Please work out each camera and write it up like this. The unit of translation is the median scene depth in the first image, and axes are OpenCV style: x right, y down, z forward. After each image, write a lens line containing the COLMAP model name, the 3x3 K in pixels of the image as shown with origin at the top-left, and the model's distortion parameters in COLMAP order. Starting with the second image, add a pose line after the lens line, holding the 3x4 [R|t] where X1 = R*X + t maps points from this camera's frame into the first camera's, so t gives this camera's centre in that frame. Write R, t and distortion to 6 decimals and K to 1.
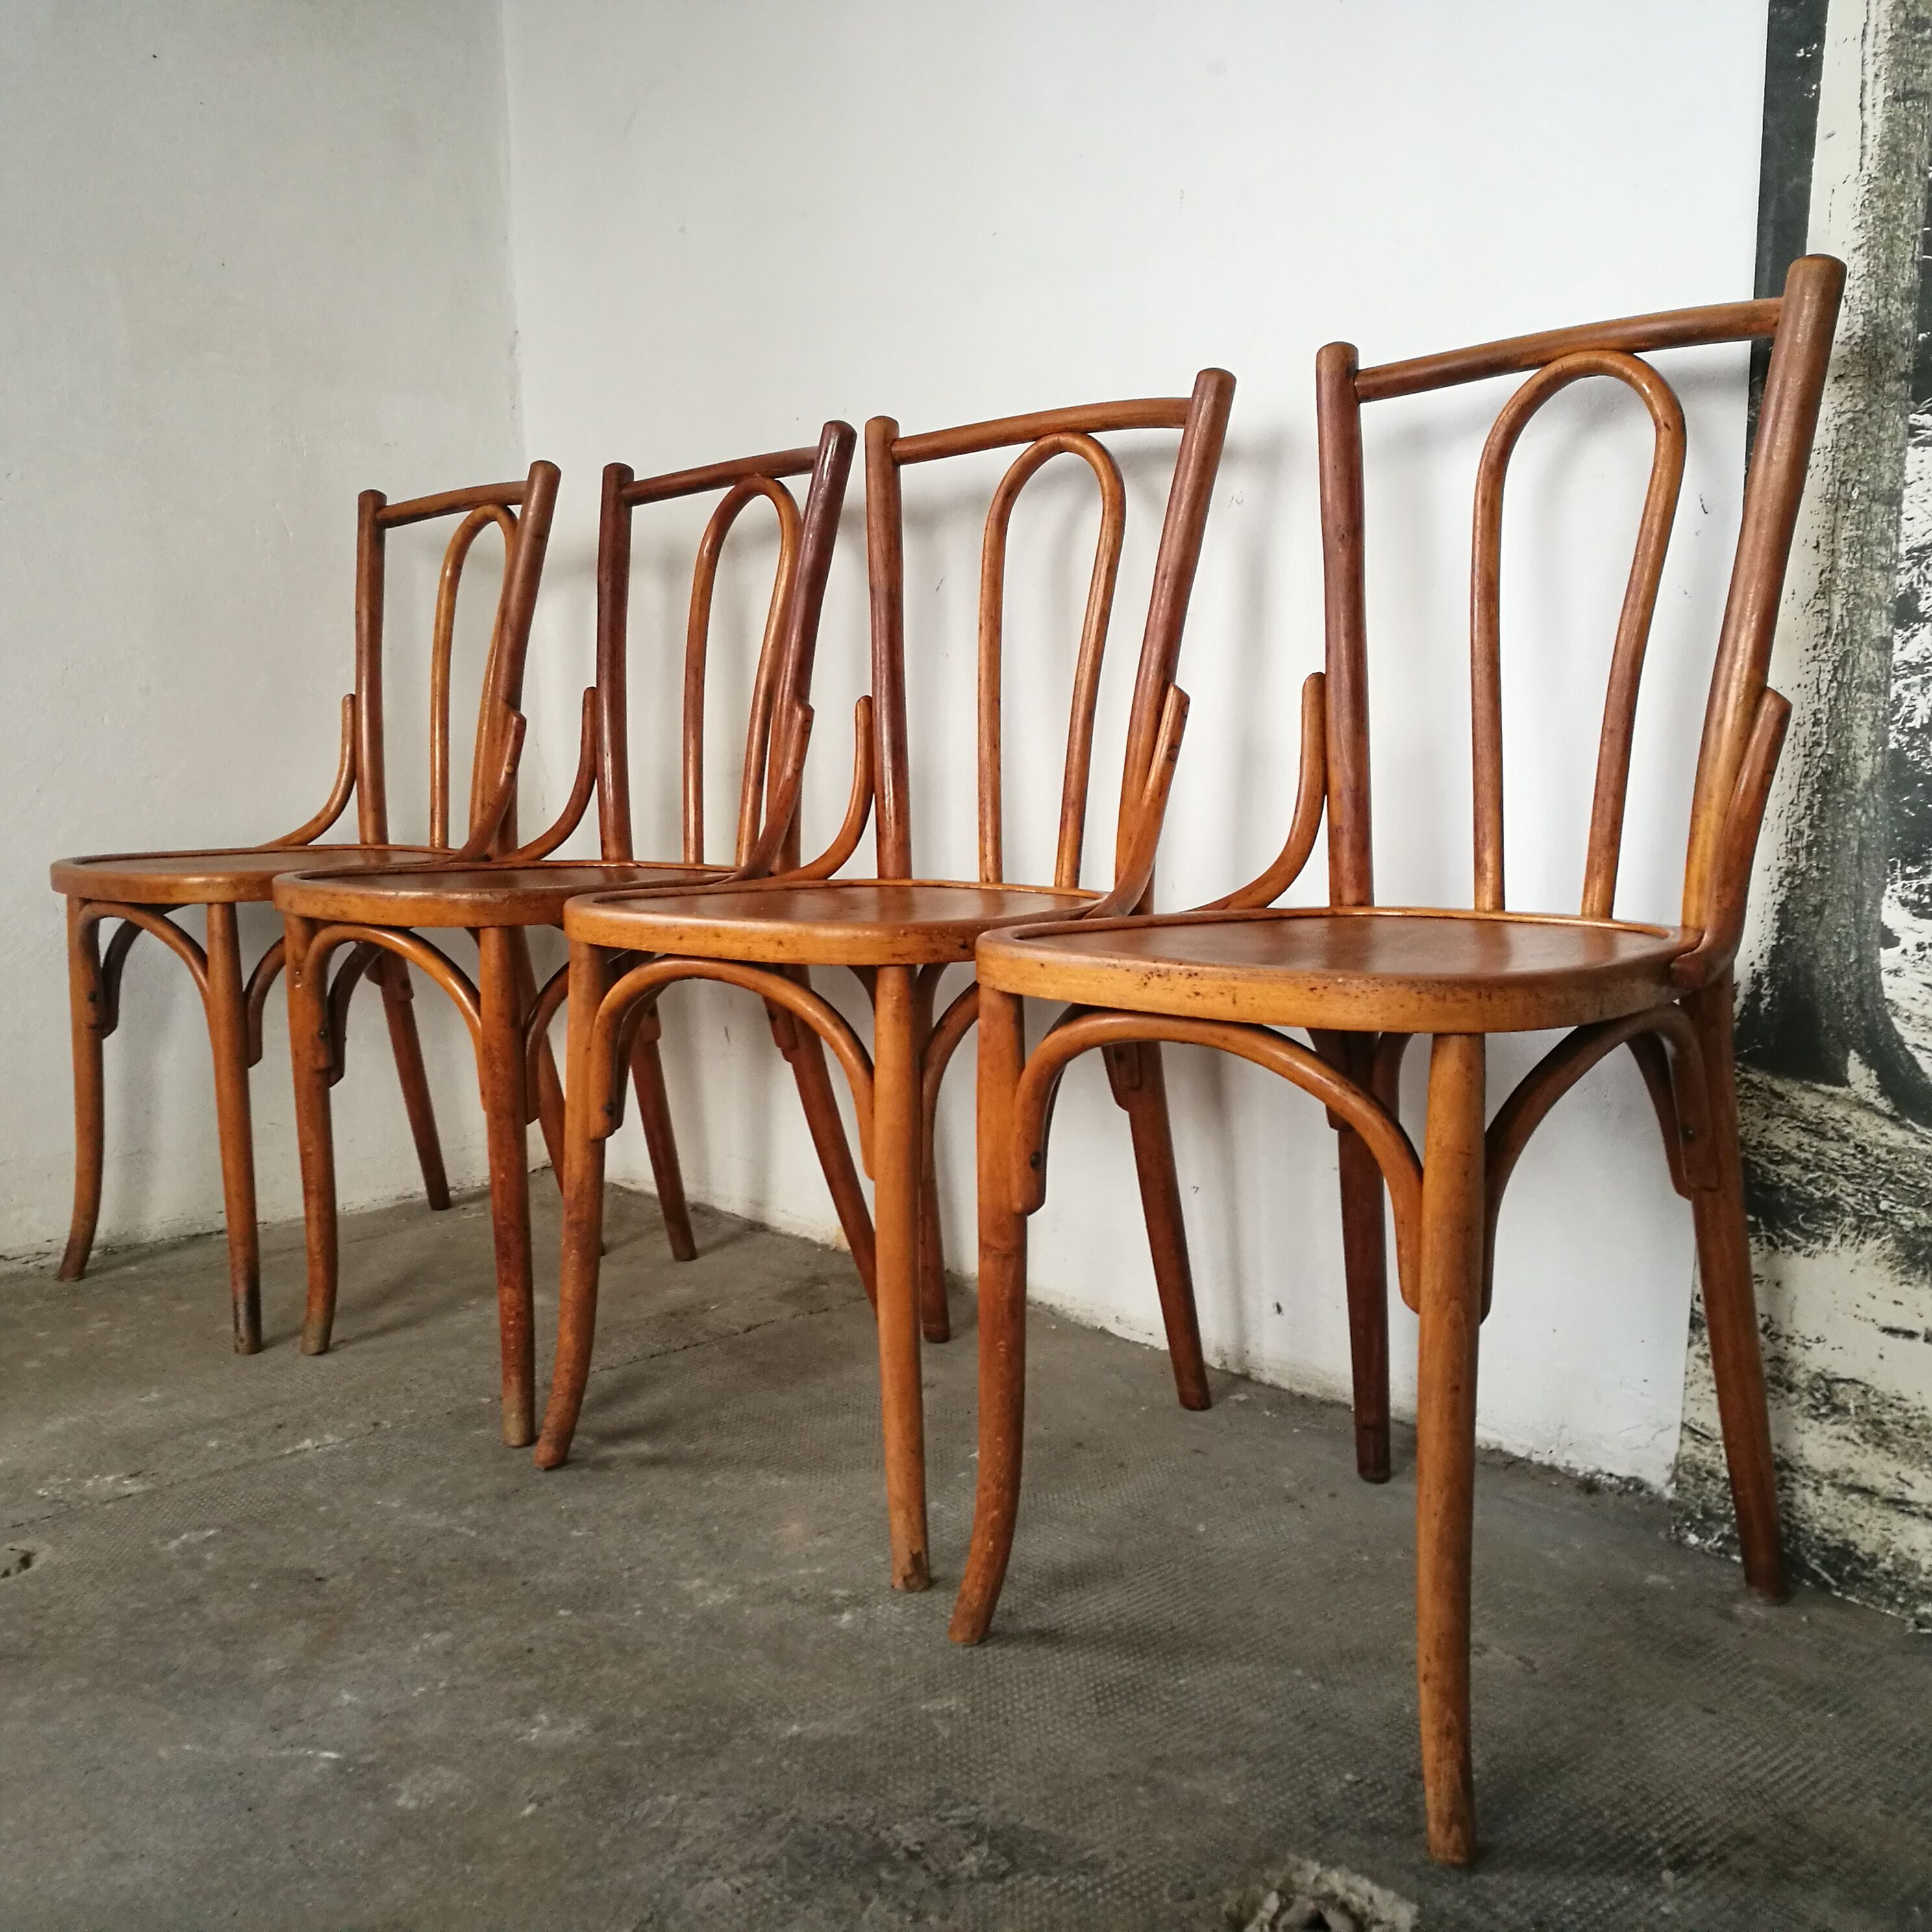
lens RADIAL K [[2122.3, 0, 966.0], [0, 2122.3, 966.0], [0, 0, 1]] dist [-0.077110, 0.226045]
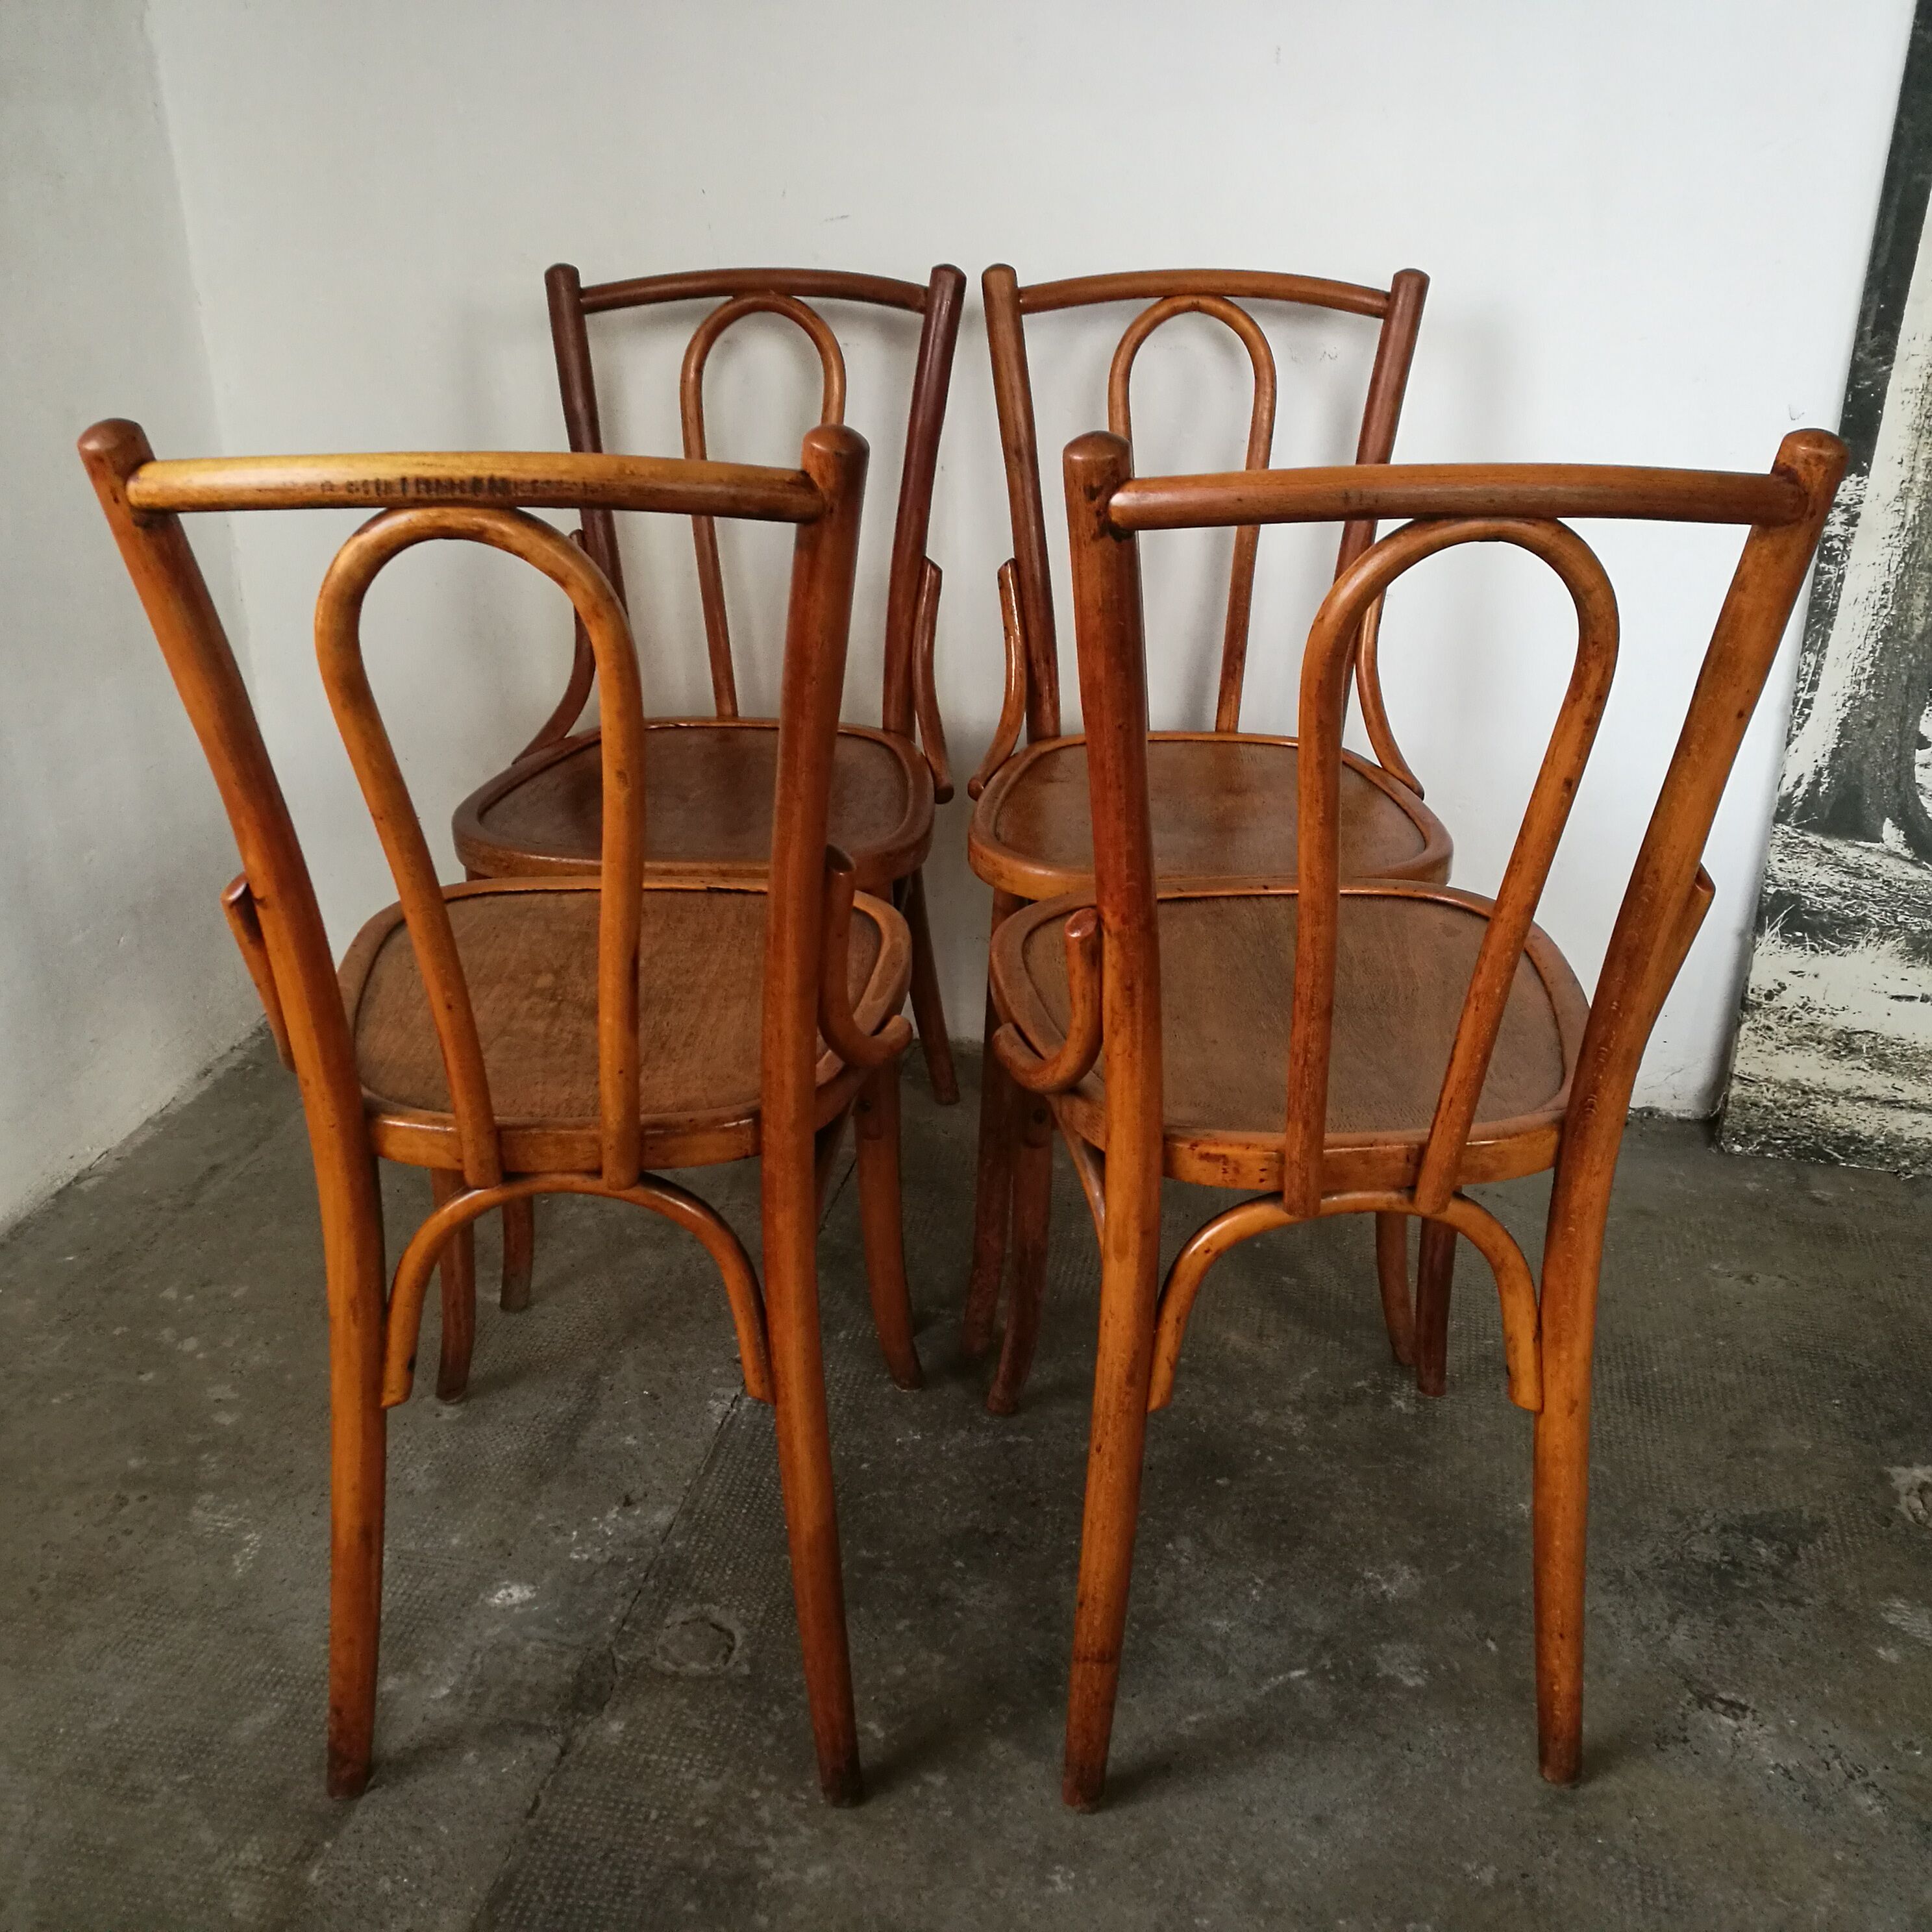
lens RADIAL K [[2122.3, 0, 966.0], [0, 2122.3, 966.0], [0, 0, 1]] dist [-0.077110, 0.226045]
pose [[0.789246, -0.226226, 0.570887, -0.932733], [0.050197, 0.950324, 0.307189, -0.341387], [-0.612022, -0.213791, 0.761395, 0.261779]]
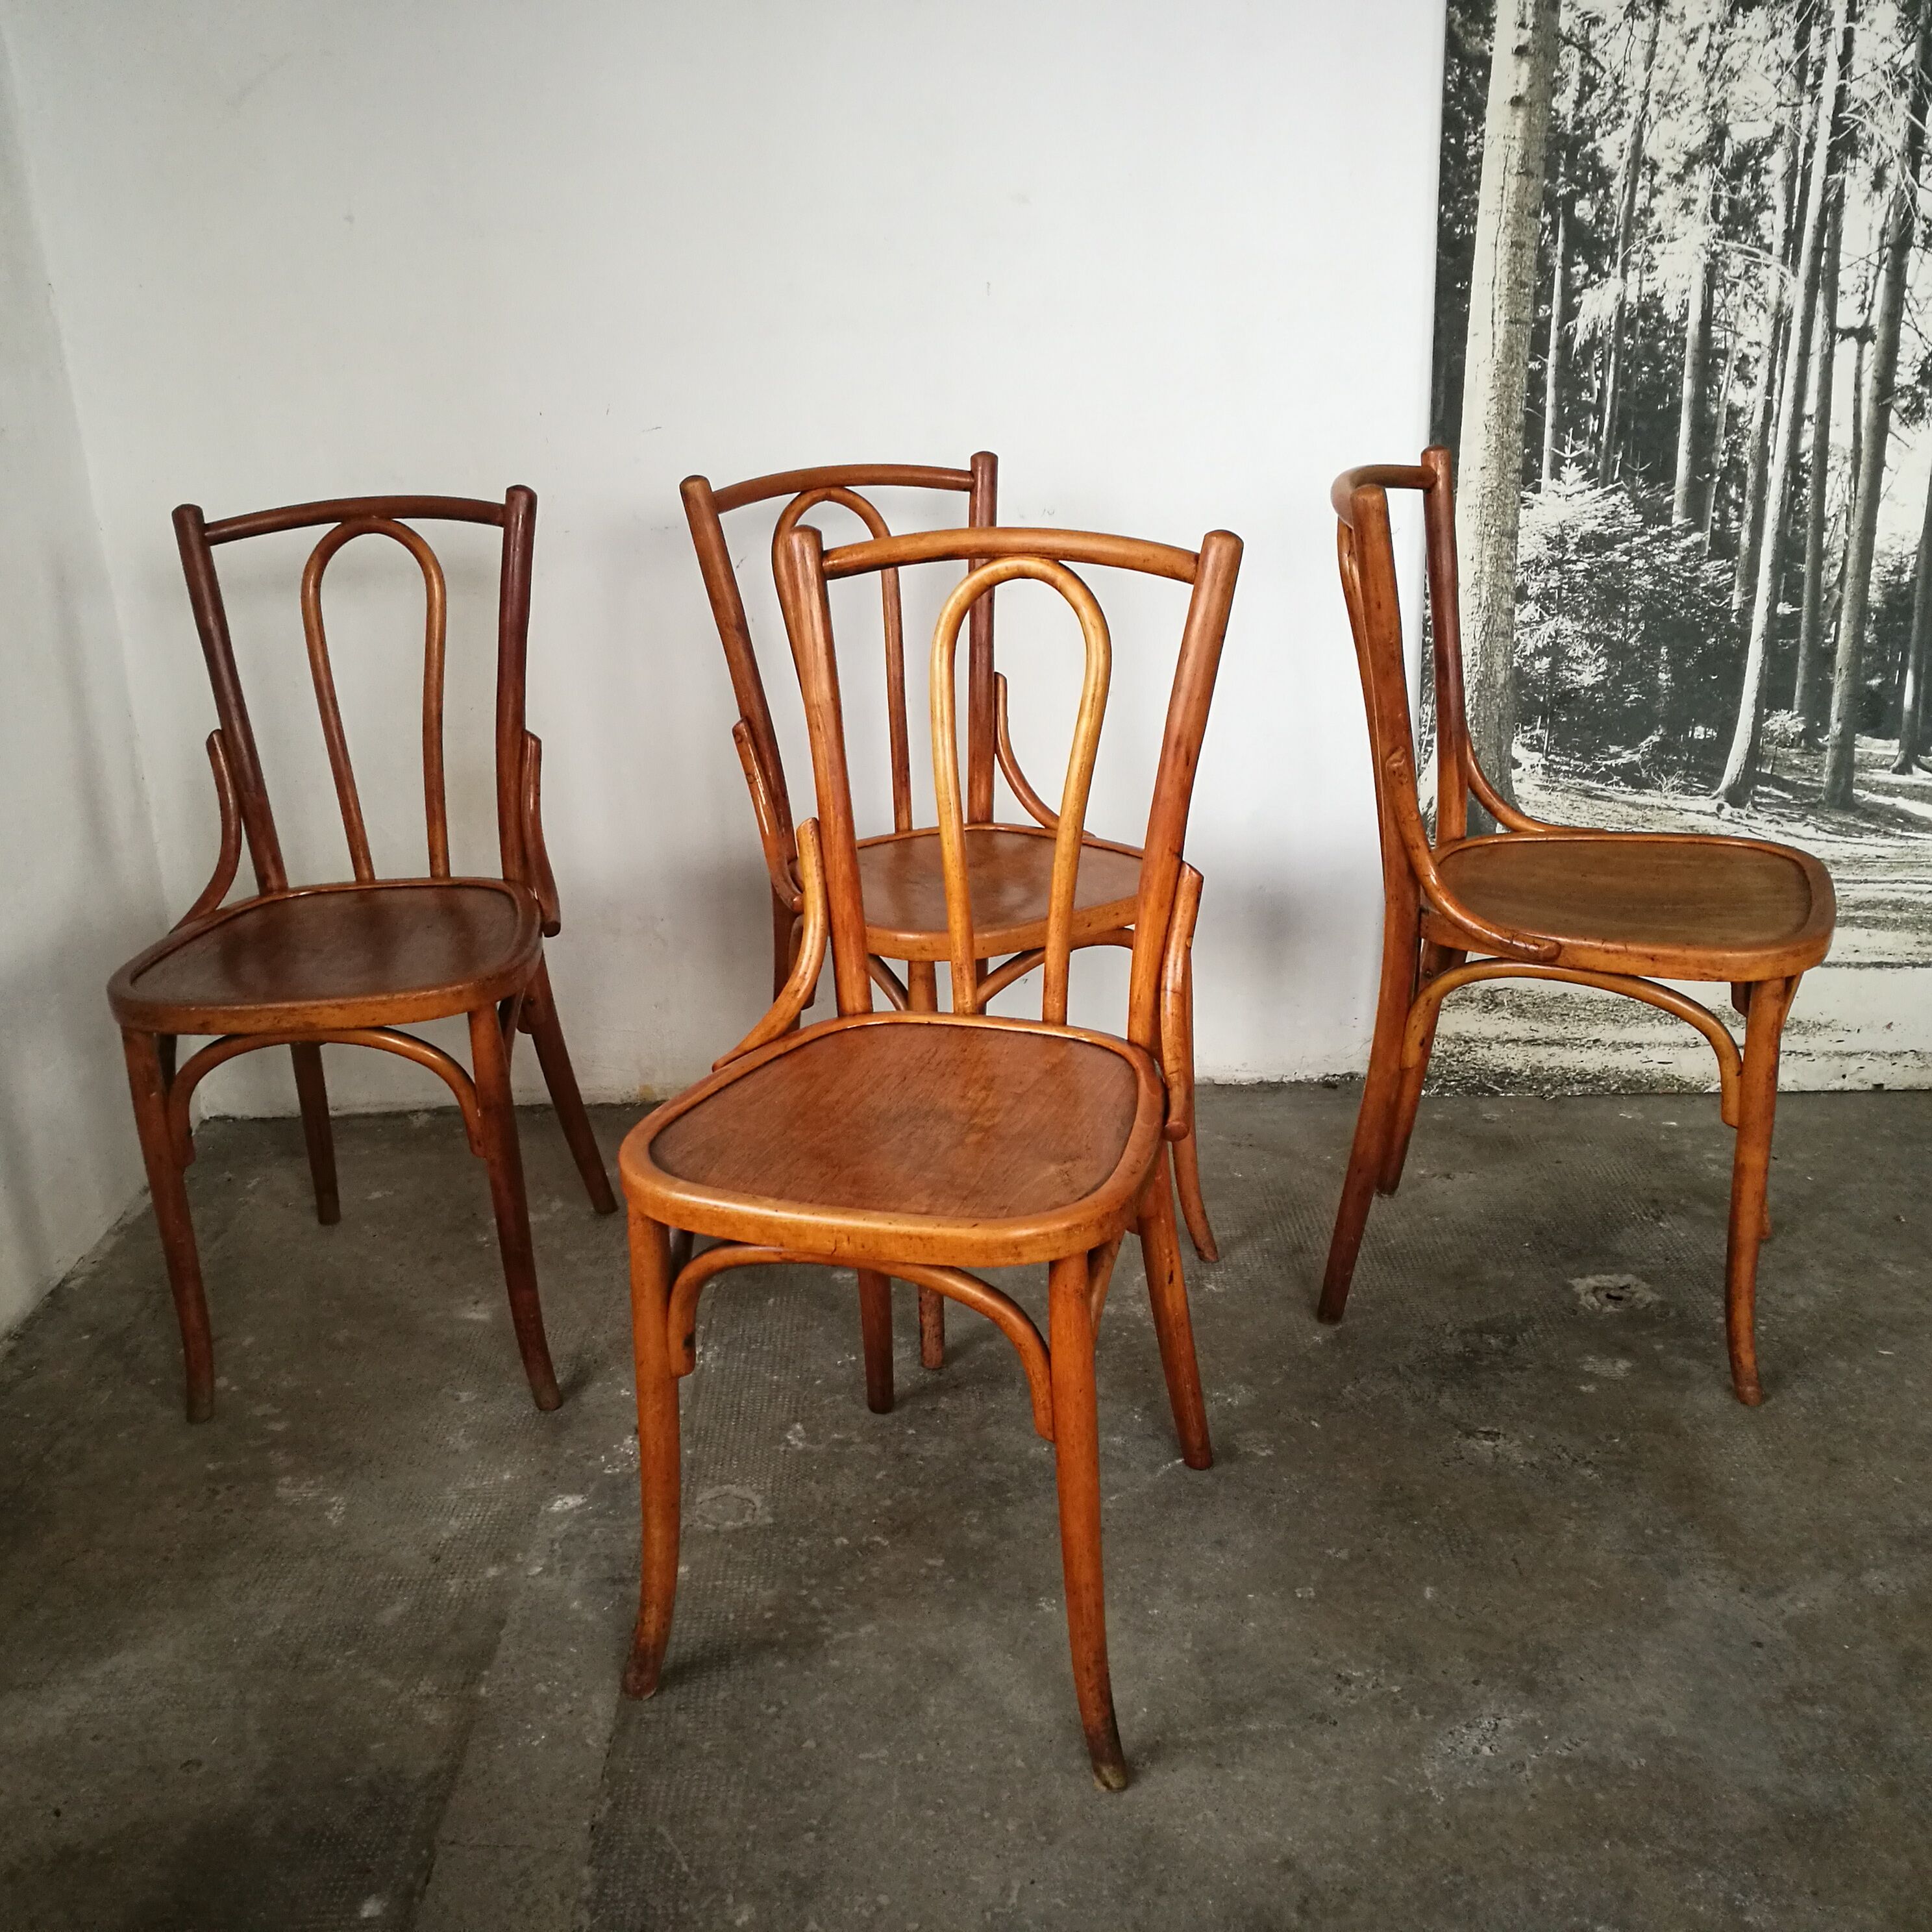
lens RADIAL K [[2129.6, 0, 964.6], [0, 2129.6, 962.7], [0, 0, 1]] dist [0.066570, -0.023391]
pose [[0.651478, -0.246090, 0.717646, -1.330645], [0.110256, 0.966598, 0.231369, -0.342732], [-0.750613, -0.071607, 0.656850, 0.074526]]
